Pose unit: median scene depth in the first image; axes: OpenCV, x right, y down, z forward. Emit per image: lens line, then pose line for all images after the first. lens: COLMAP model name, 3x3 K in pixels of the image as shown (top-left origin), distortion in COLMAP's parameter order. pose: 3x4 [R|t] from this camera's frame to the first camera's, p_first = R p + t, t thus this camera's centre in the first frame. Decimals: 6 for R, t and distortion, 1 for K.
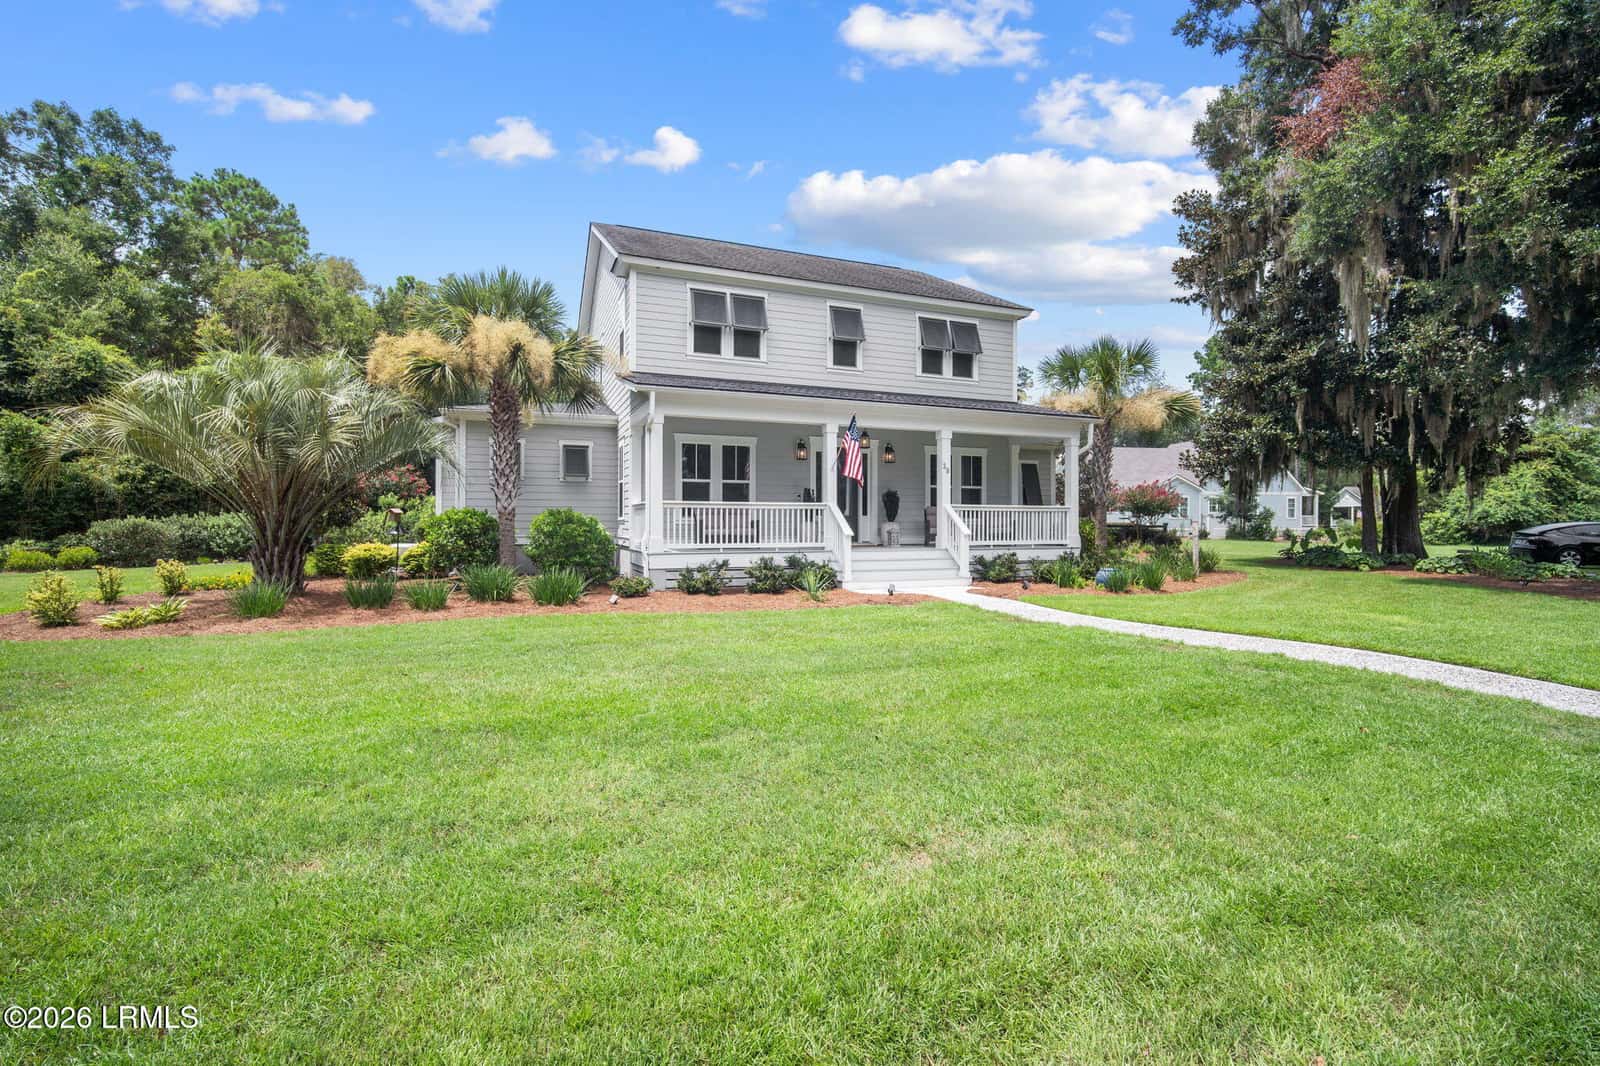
lens RADIAL K [[638.3, 0, 800.0], [0, 638.3, 533.0], [0, 0, 1]] dist [-0.001482, -0.000115]
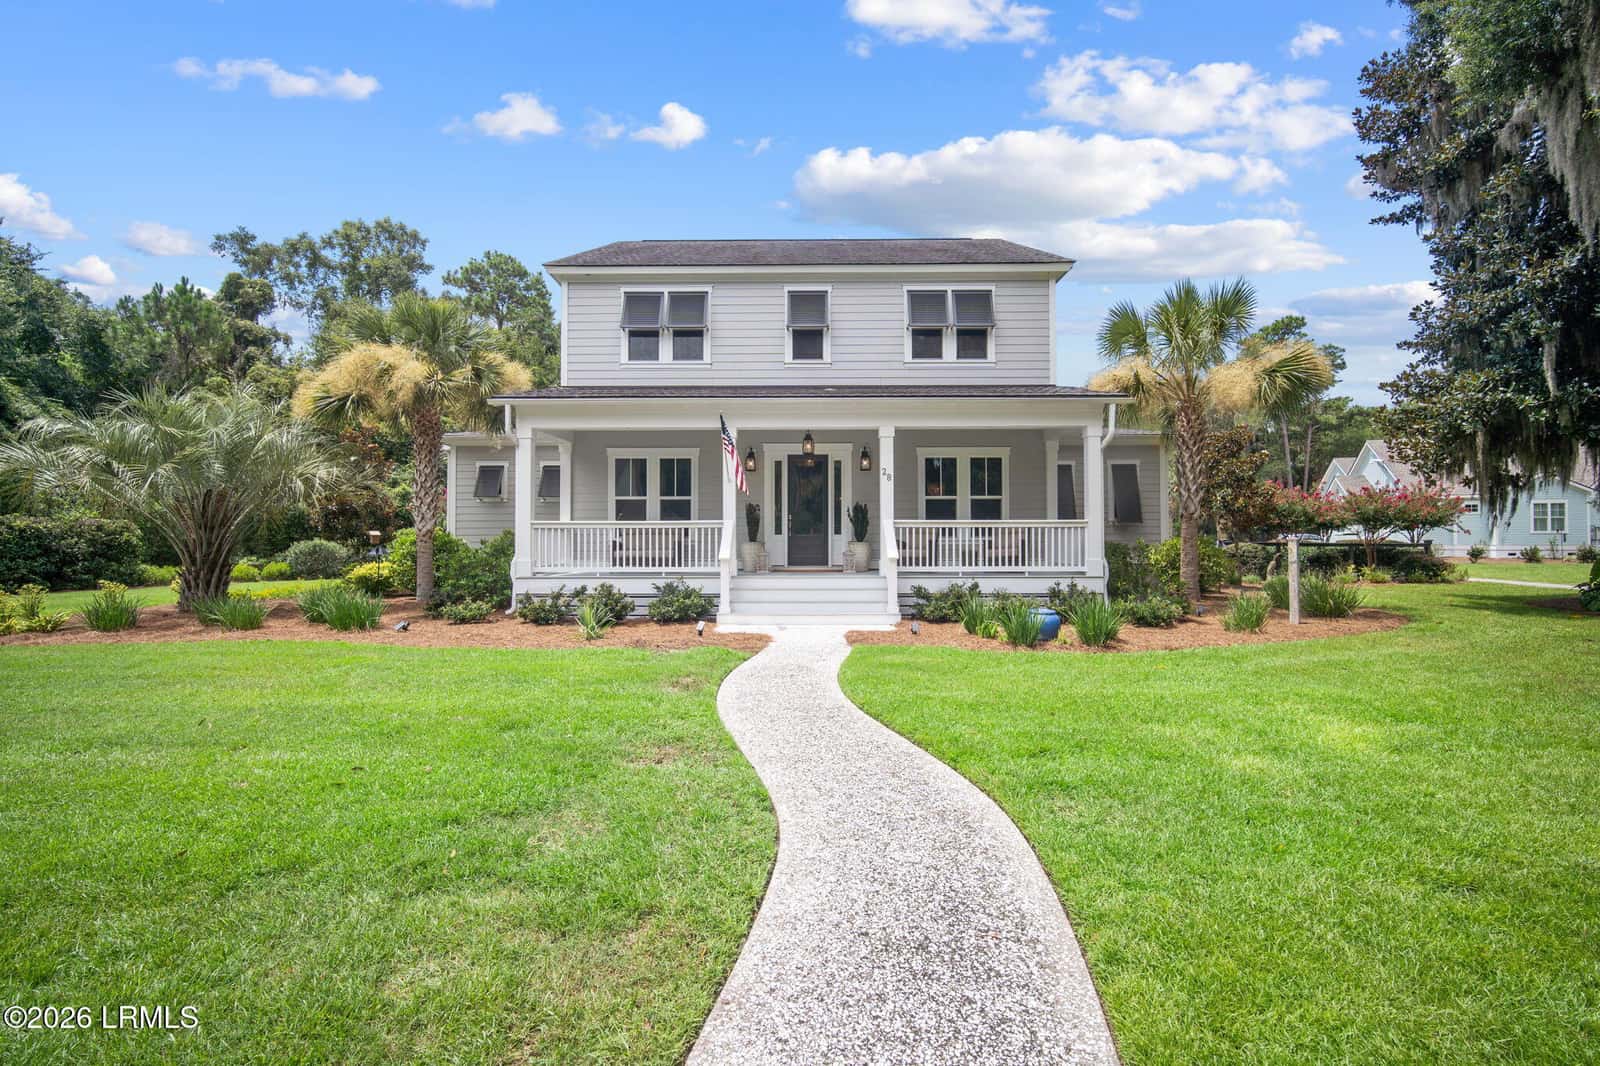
lens RADIAL K [[696.4, 0, 800.3], [0, 696.4, 522.7], [0, 0, 1]] dist [0.001383, 0.000395]
pose [[0.936908, -0.013892, -0.349301, 0.382559], [-0.002219, 0.998954, -0.045681, -0.001468], [0.349570, 0.043574, 0.935896, 0.138354]]
